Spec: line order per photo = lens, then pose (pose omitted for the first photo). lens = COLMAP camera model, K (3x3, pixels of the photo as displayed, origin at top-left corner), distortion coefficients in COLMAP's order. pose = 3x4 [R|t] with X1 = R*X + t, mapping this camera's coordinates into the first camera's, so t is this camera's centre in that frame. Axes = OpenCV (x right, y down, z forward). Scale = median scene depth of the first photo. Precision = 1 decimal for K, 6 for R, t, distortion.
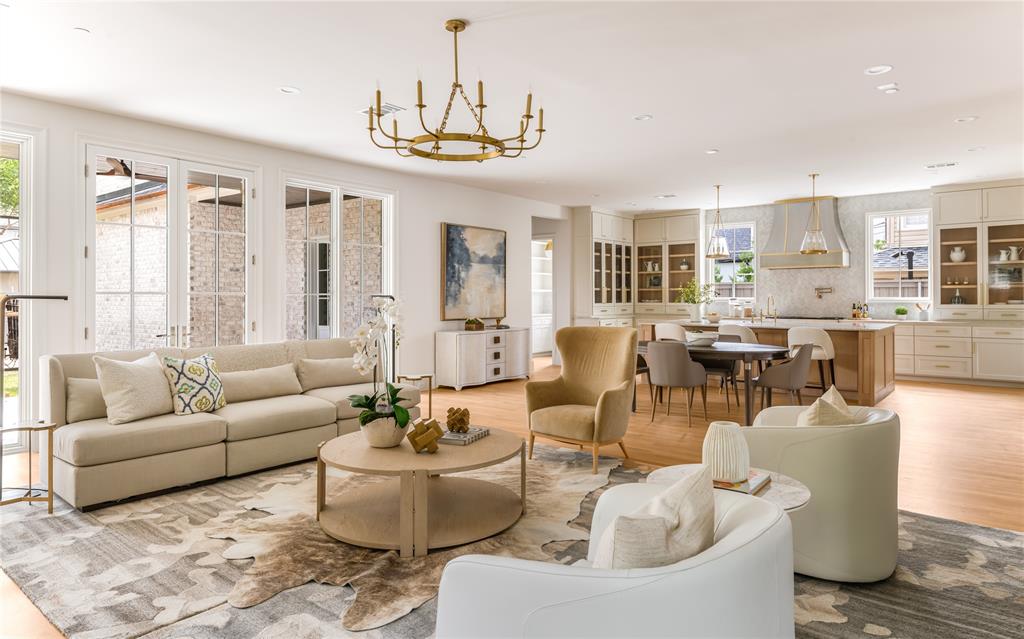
lens RADIAL K [[620.7, 0, 523.6], [0, 620.7, 292.4], [0, 0, 1]] dist [0.013263, -0.000589]
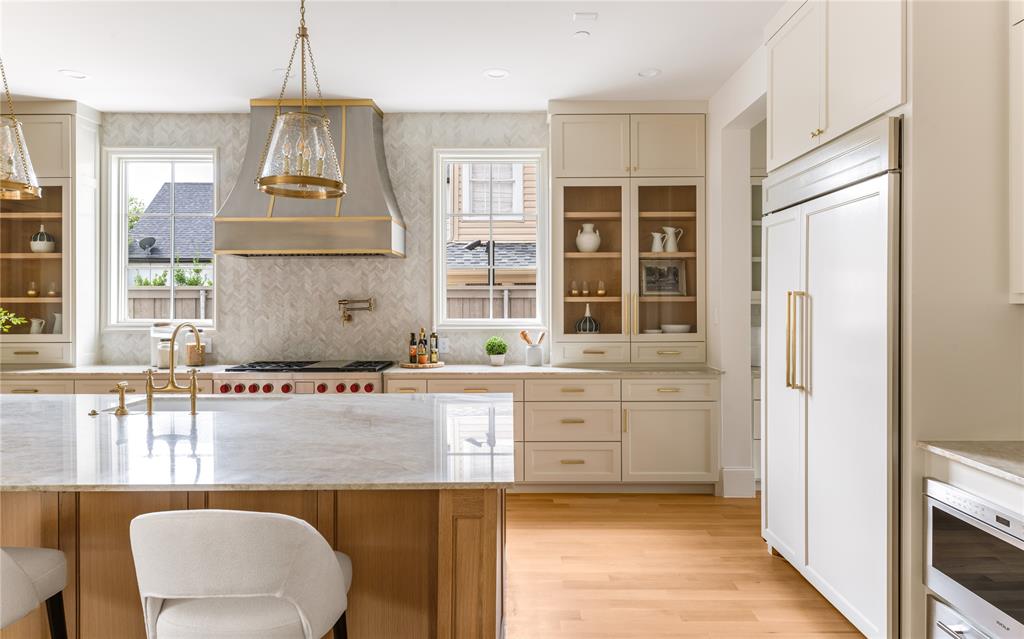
lens RADIAL K [[654.7, 0, 512.3], [0, 654.7, 311.6], [0, 0, 1]] dist [0.006703, 0.000524]
pose [[0.798327, -0.003138, 0.602217, 0.309390], [-0.005170, 0.999914, 0.012063, -0.005197], [-0.602202, -0.012744, 0.798242, 0.592633]]
